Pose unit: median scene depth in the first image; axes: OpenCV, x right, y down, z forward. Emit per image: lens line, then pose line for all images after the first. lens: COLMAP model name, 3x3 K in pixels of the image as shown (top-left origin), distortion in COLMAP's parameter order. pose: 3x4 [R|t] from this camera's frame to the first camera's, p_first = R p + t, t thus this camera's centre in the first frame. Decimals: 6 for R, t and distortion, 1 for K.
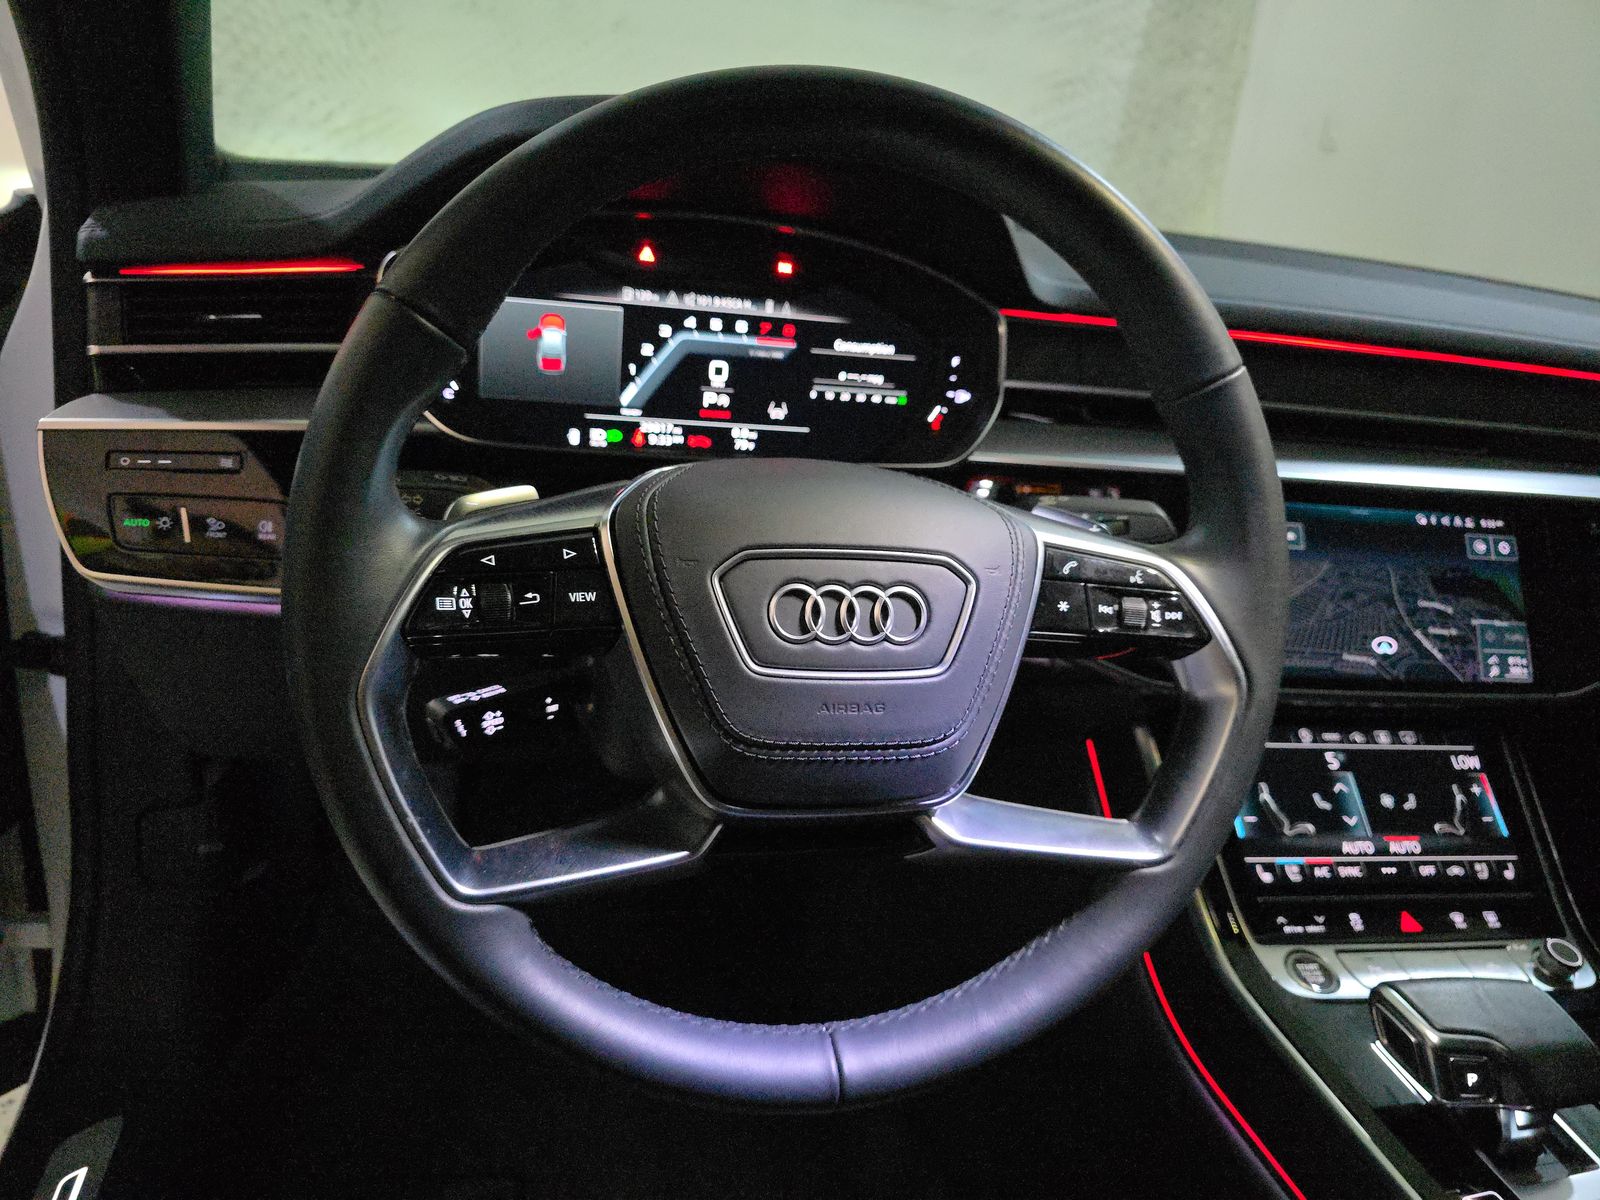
lens RADIAL K [[1092.0, 0, 800.0], [0, 1092.0, 600.0], [0, 0, 1]] dist [0.086301, -0.108745]
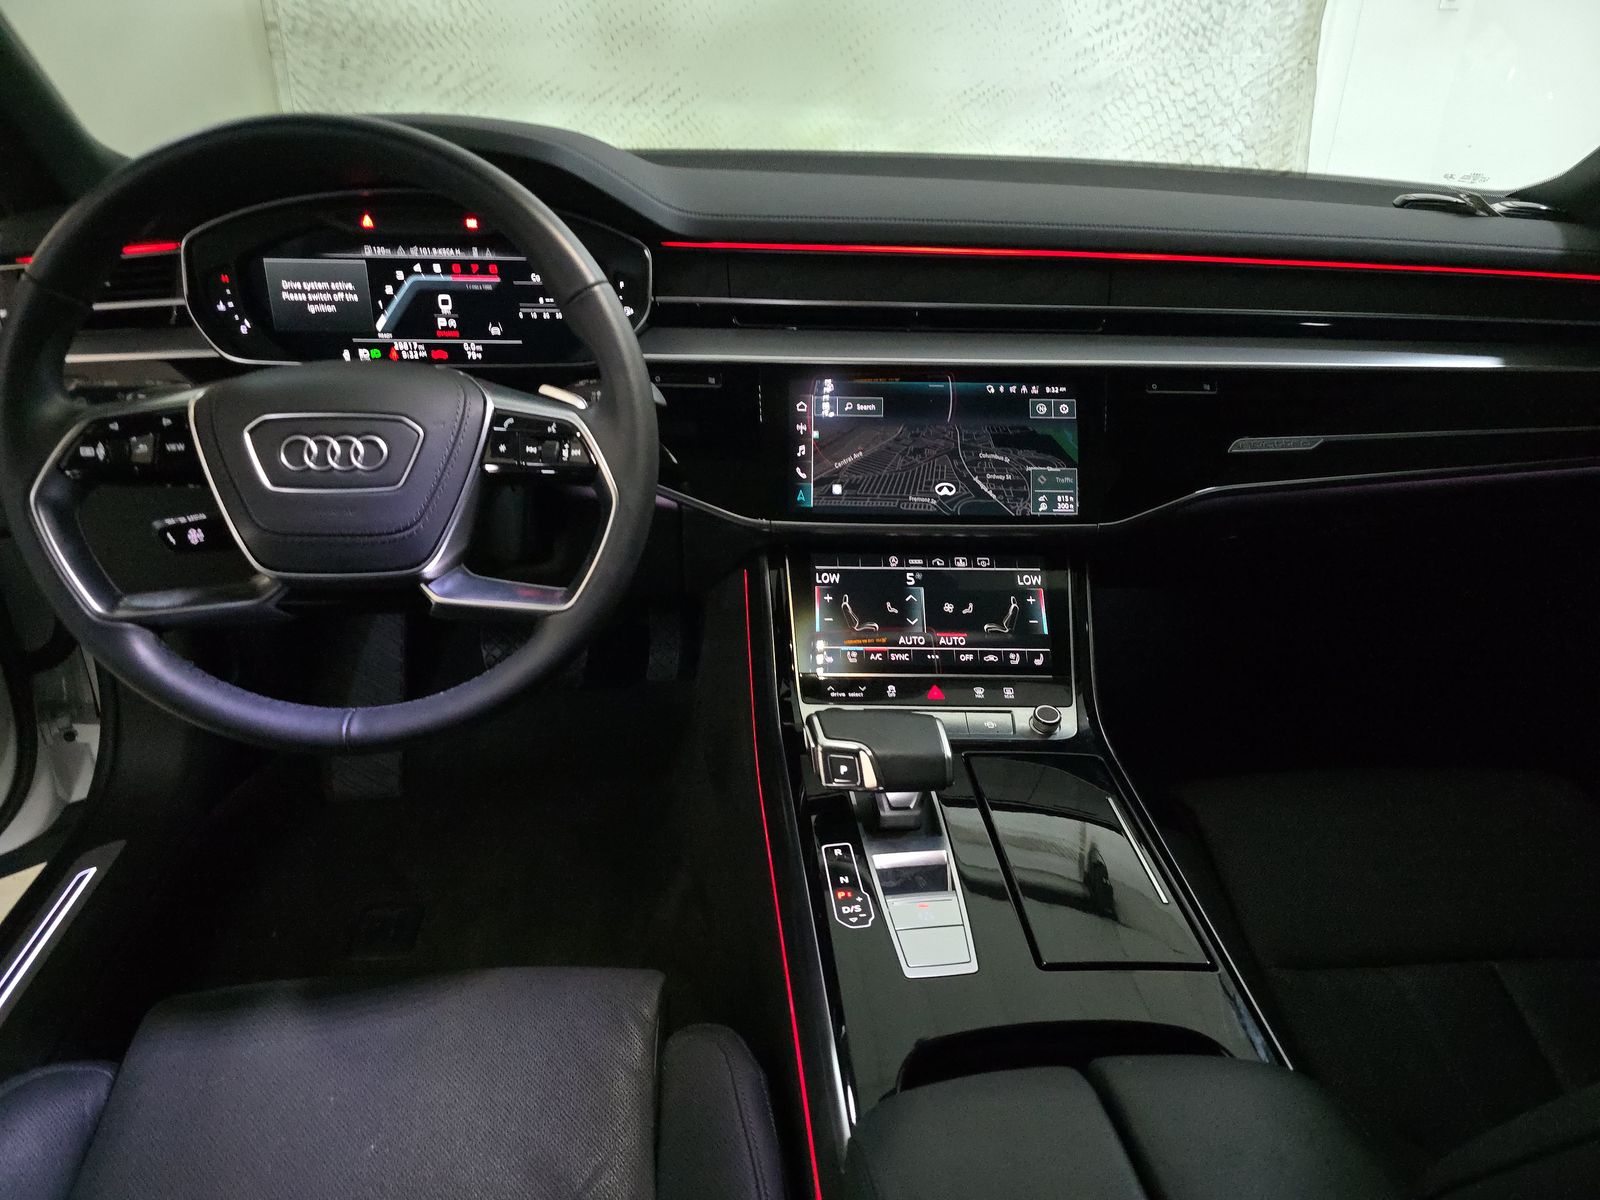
lens RADIAL K [[1092.0, 0, 800.0], [0, 1092.0, 600.0], [0, 0, 1]] dist [0.086301, -0.108745]
pose [[0.984372, -0.015383, -0.175429, 0.594449], [0.027654, 0.997321, 0.067715, 0.081077], [0.173917, -0.071508, 0.982161, -0.304274]]
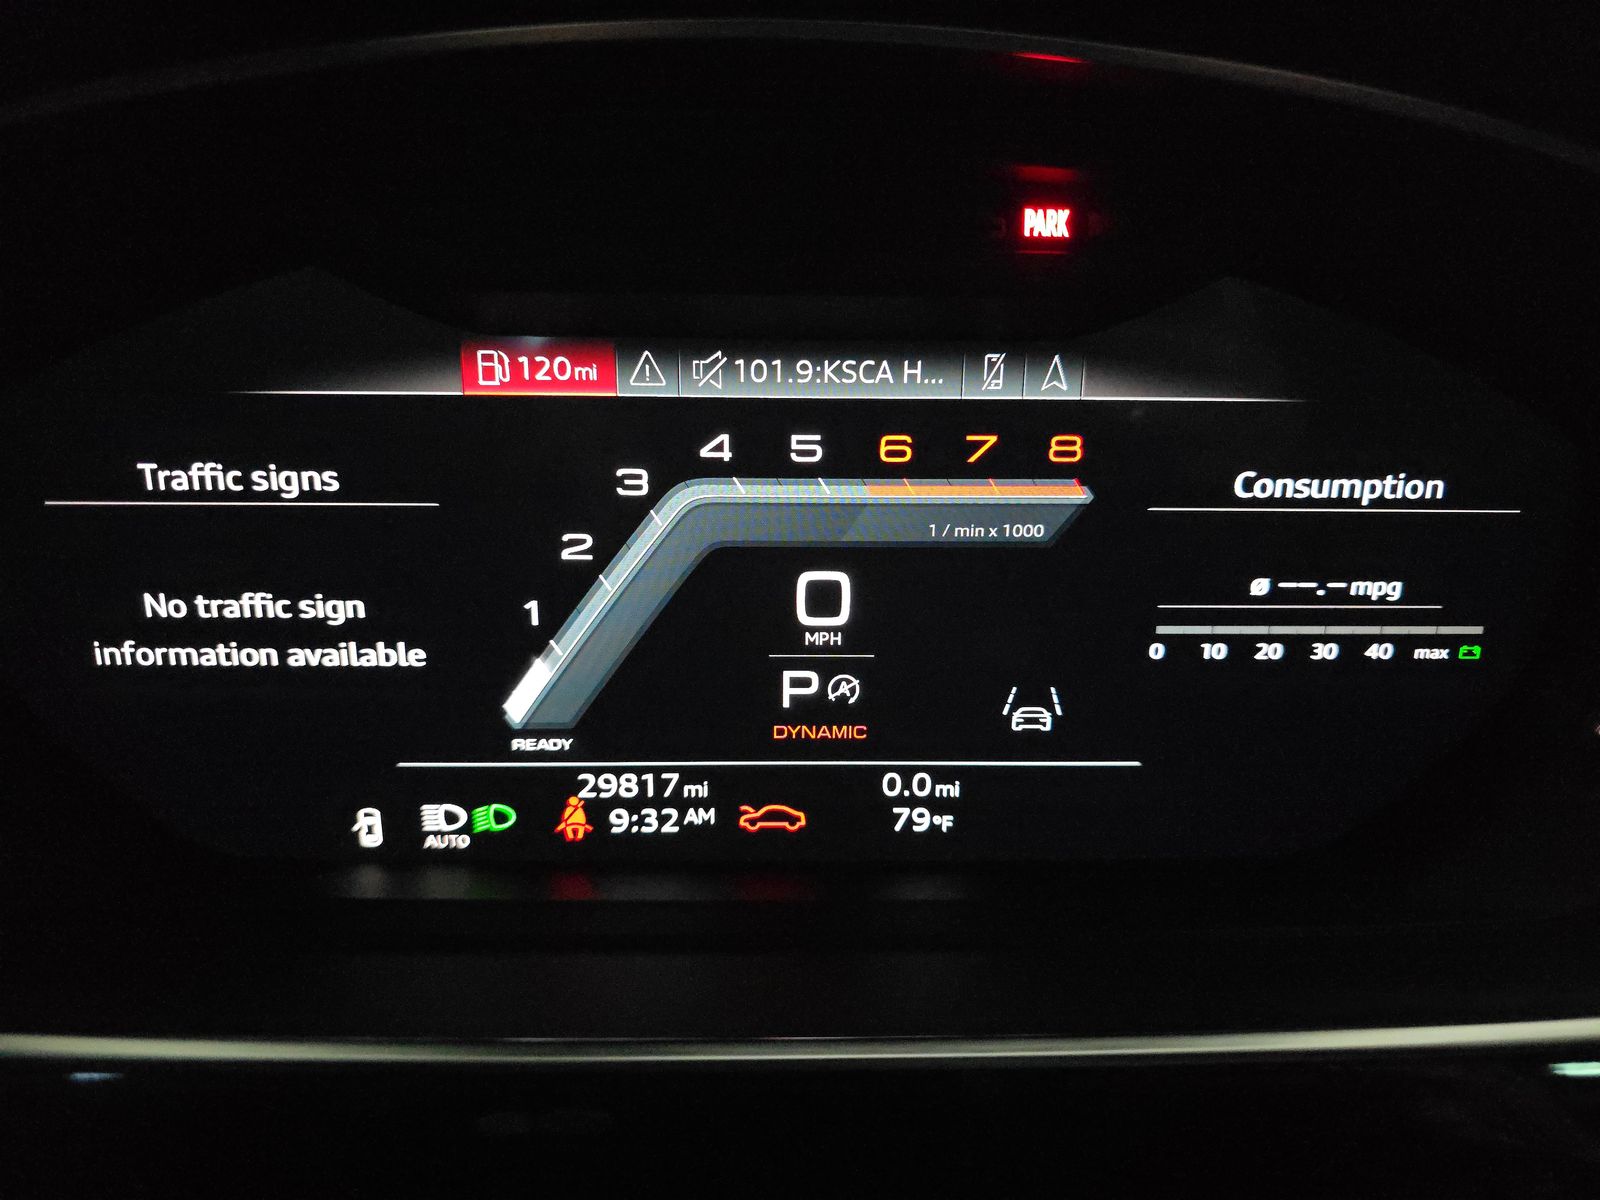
lens RADIAL K [[1092.0, 0, 800.0], [0, 1092.0, 600.0], [0, 0, 1]] dist [0.086301, -0.108745]
pose [[0.973609, -0.027843, -0.226518, -0.013467], [0.016541, 0.998529, -0.051641, -0.191333], [0.227623, 0.046531, 0.972637, 0.704693]]
